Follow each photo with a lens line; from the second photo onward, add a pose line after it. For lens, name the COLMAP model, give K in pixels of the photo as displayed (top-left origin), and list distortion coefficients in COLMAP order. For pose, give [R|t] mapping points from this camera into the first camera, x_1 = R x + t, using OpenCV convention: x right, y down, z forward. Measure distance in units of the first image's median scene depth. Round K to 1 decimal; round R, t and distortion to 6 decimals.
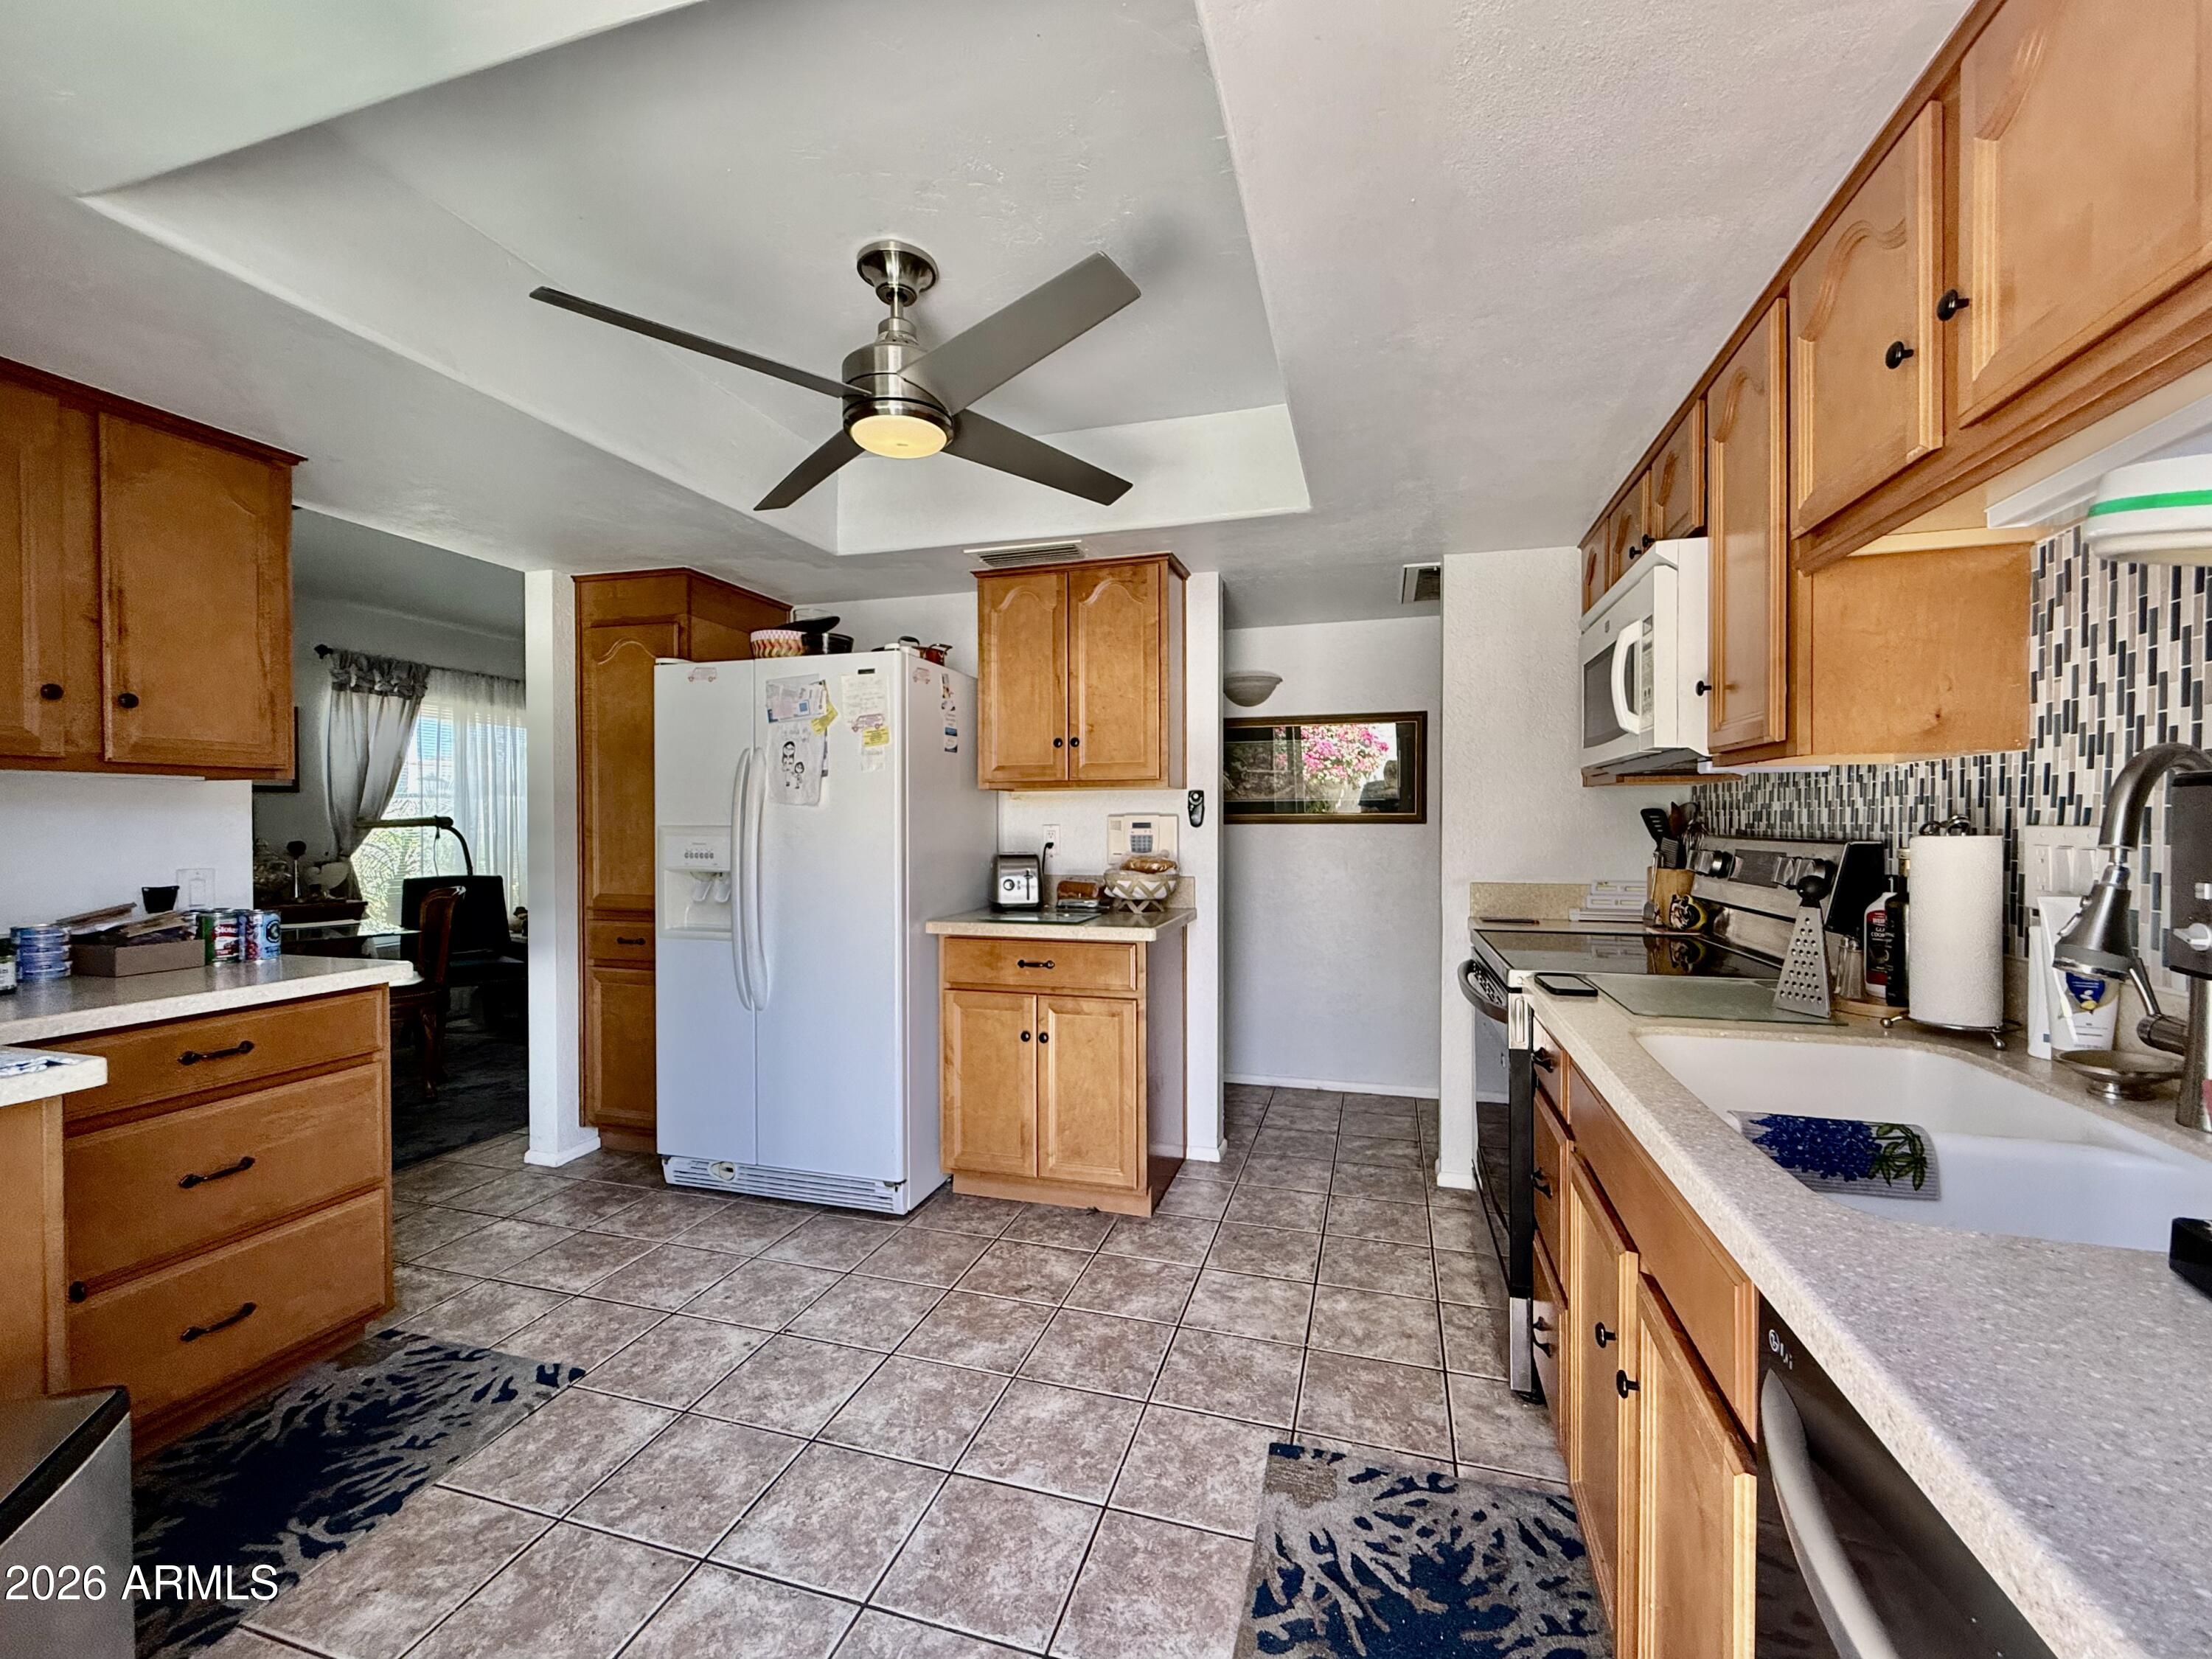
lens RADIAL K [[902.6, 0, 1108.8], [0, 902.6, 827.9], [0, 0, 1]] dist [0.002820, -0.000030]
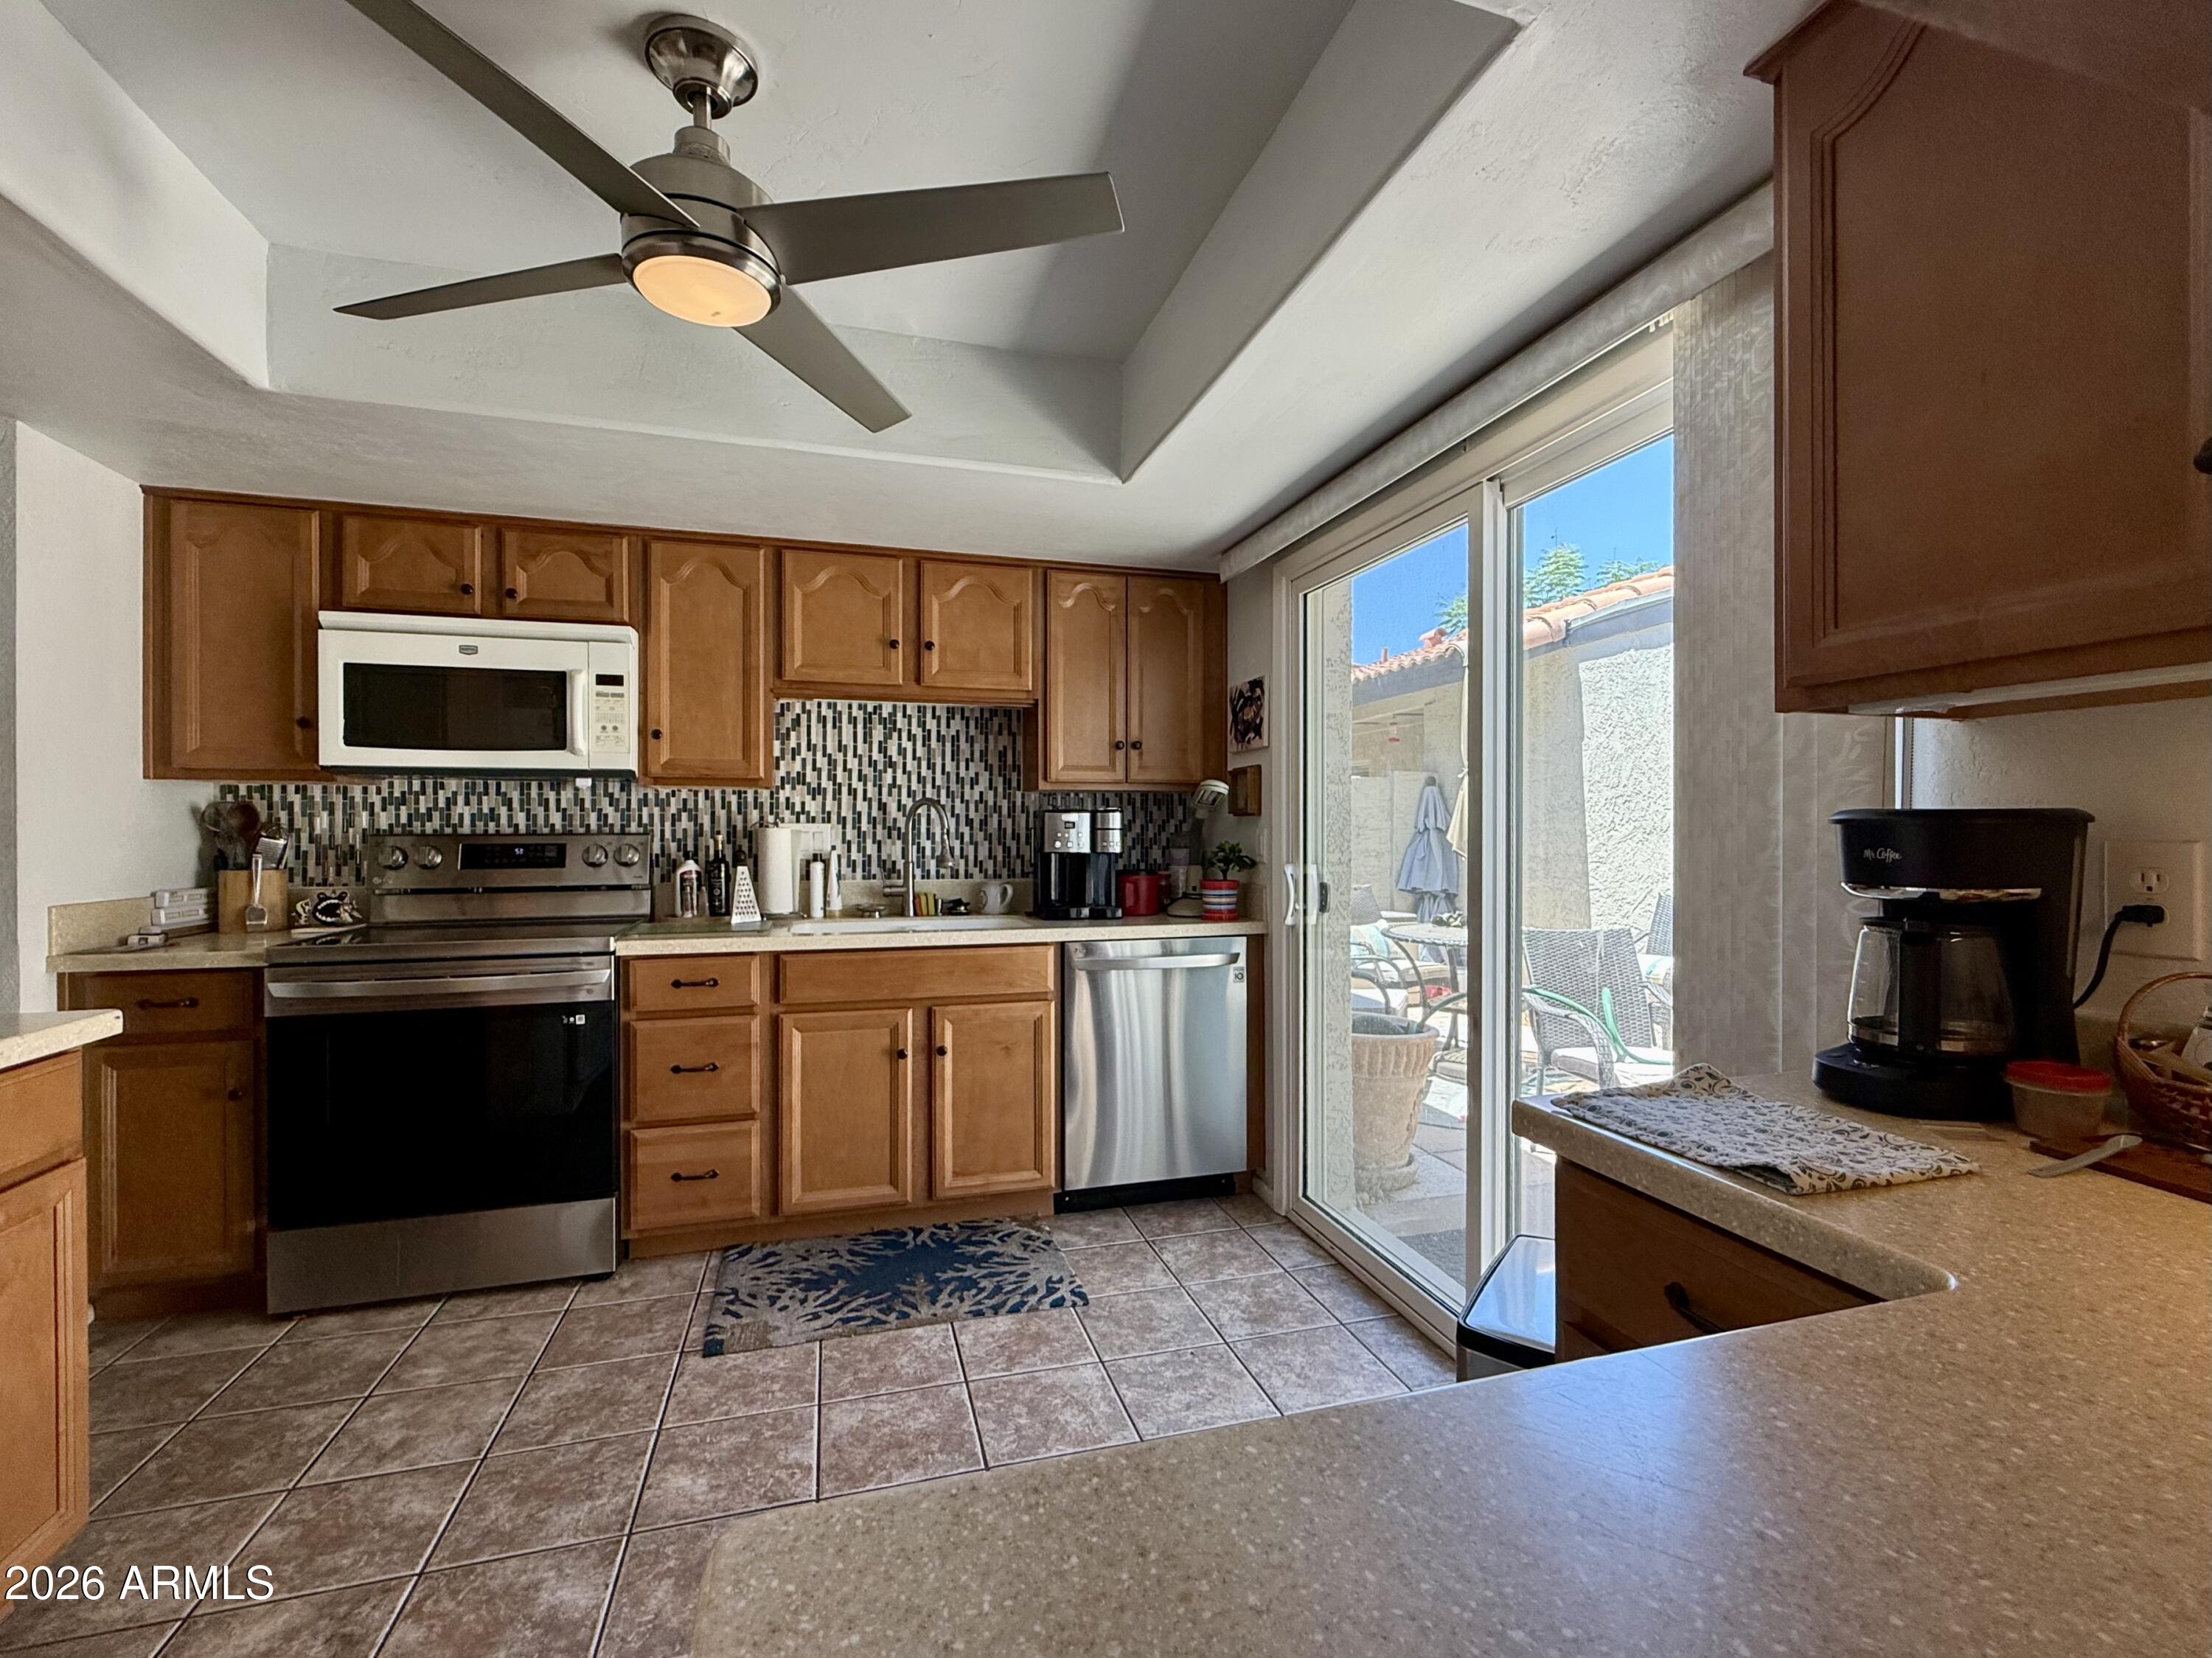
lens RADIAL K [[902.6, 0, 1118.7], [0, 902.6, 837.3], [0, 0, 1]] dist [0.002820, -0.000030]
pose [[-0.530681, 0.000269, 0.847571, -1.279221], [0.010684, 0.999923, 0.006372, 0.025464], [-0.847504, 0.012437, -0.530643, 1.380404]]
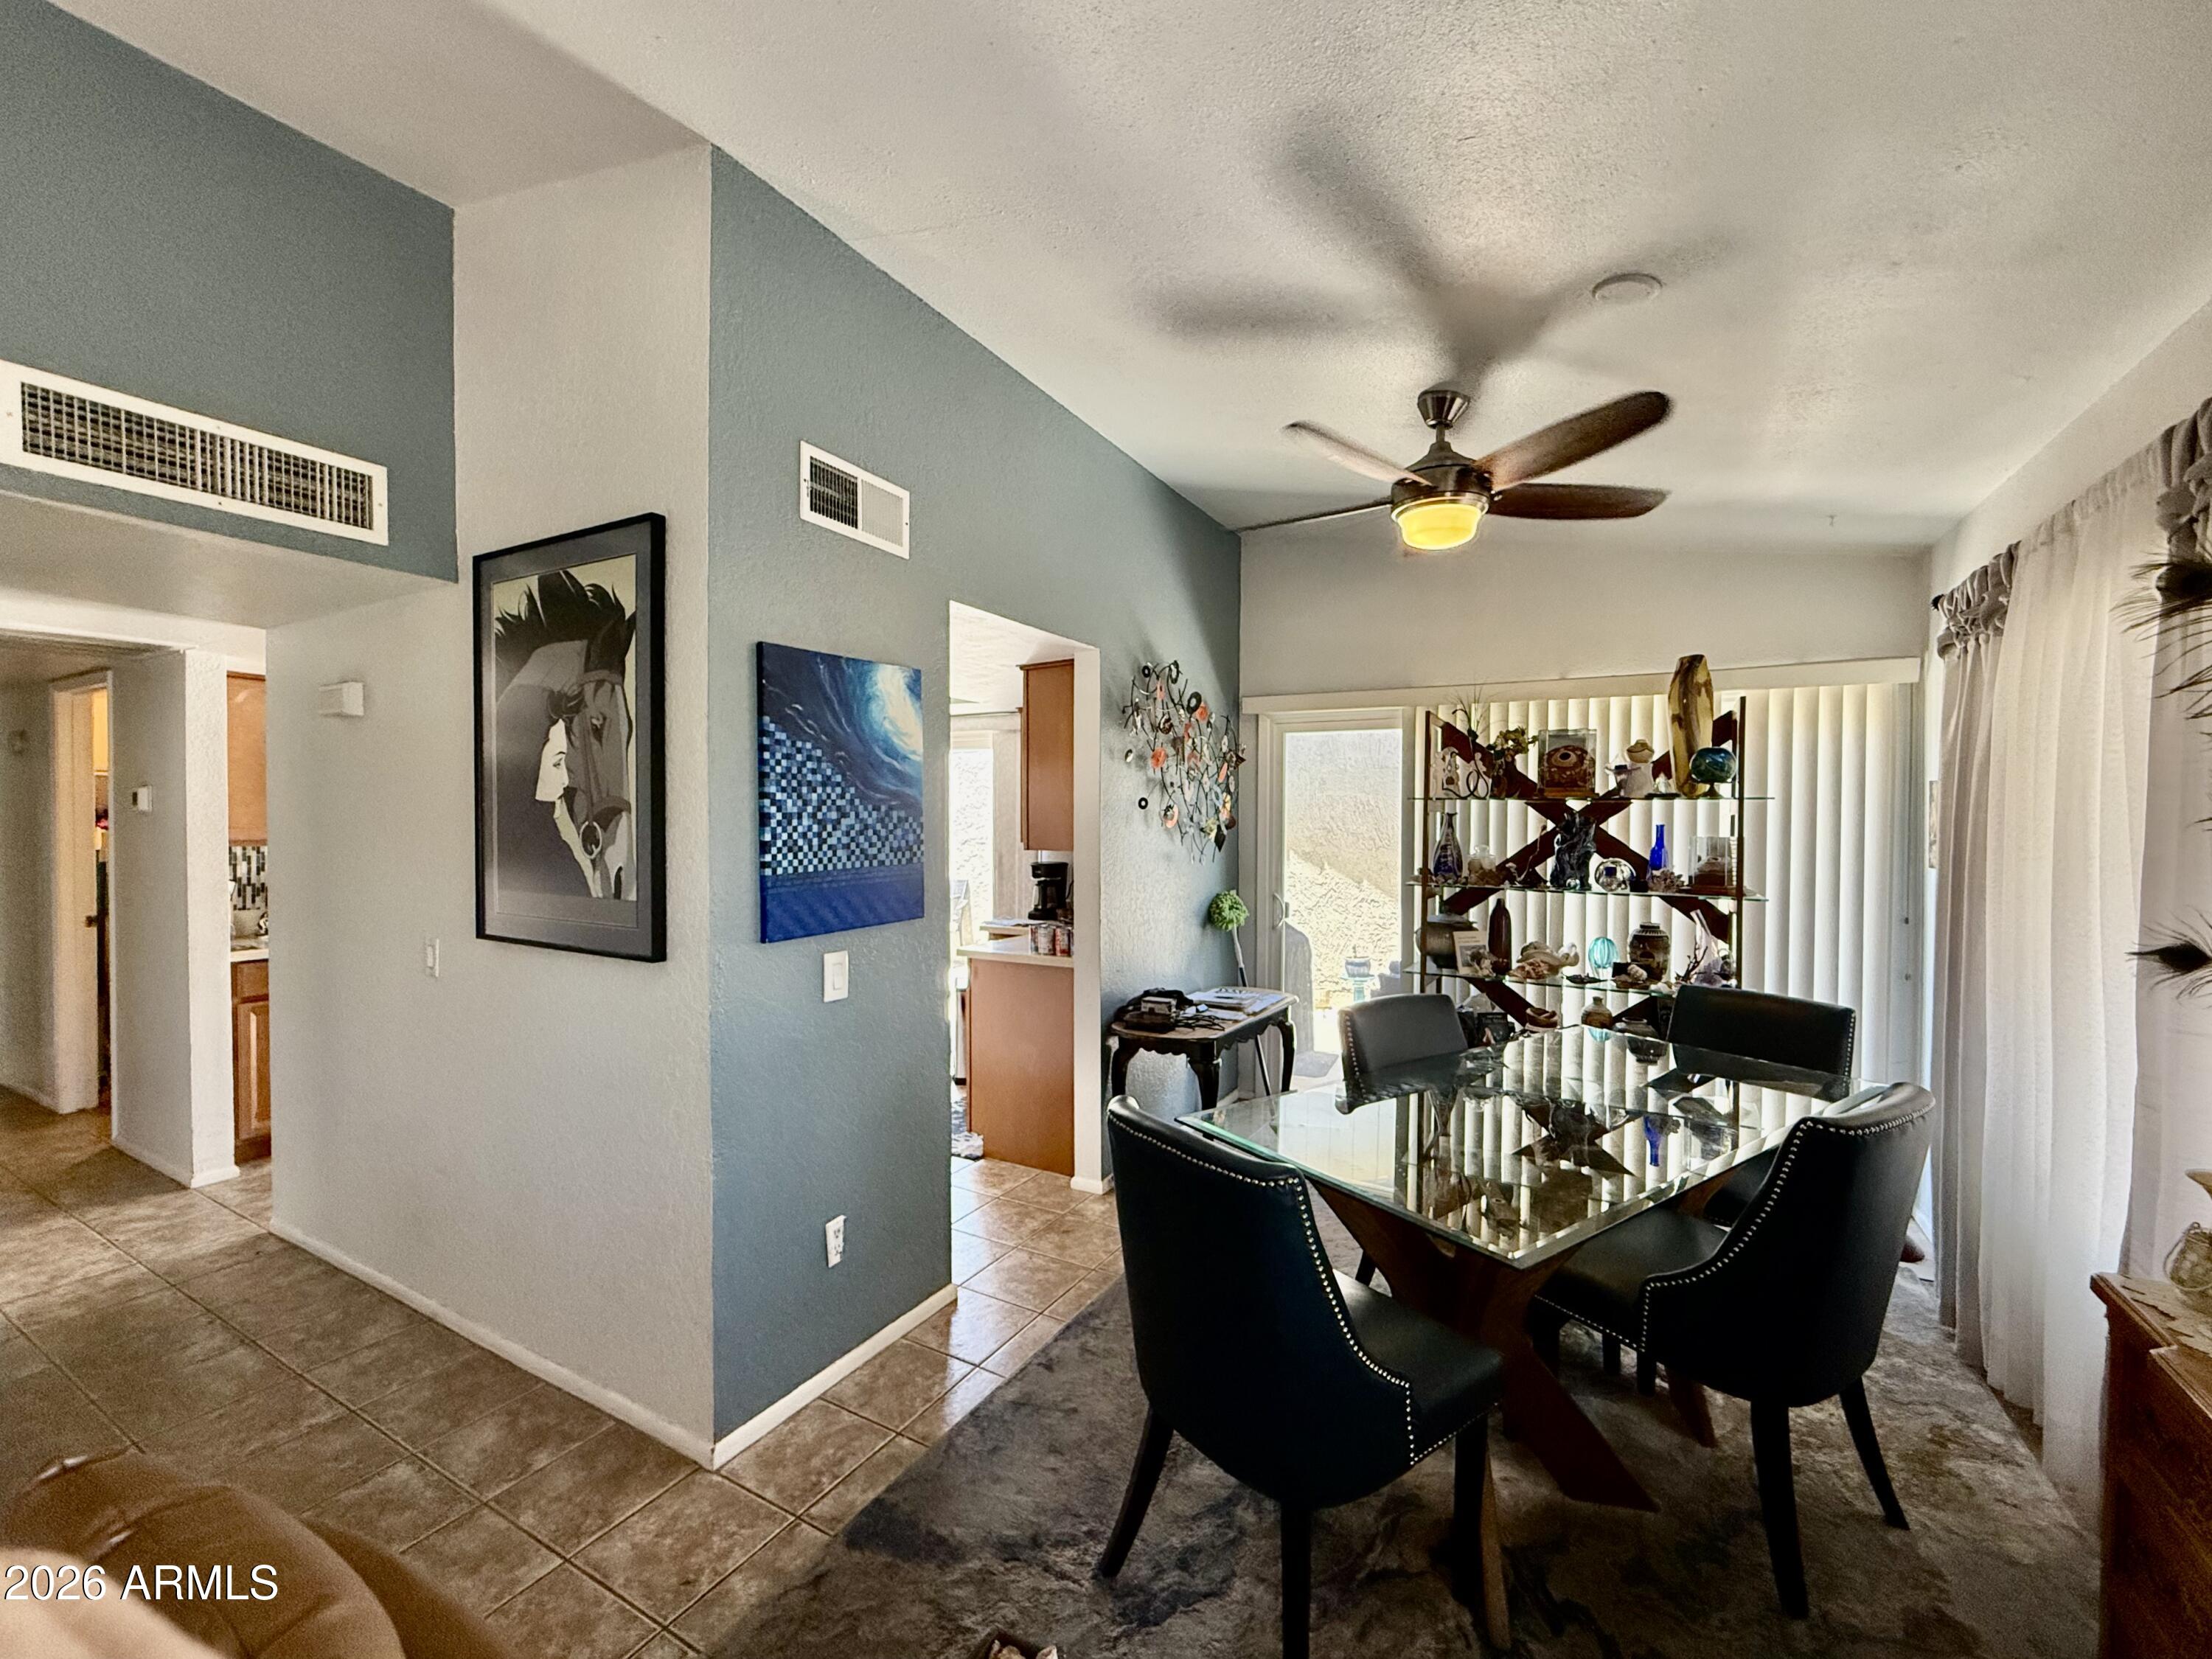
lens RADIAL K [[902.6, 0, 1114.0], [0, 902.6, 829.7], [0, 0, 1]] dist [0.002820, -0.000030]
pose [[-0.973296, -0.004545, 0.229509, -2.096425], [0.000246, 0.999783, 0.020842, -0.187660], [-0.229554, 0.020342, -0.973083, 3.866753]]
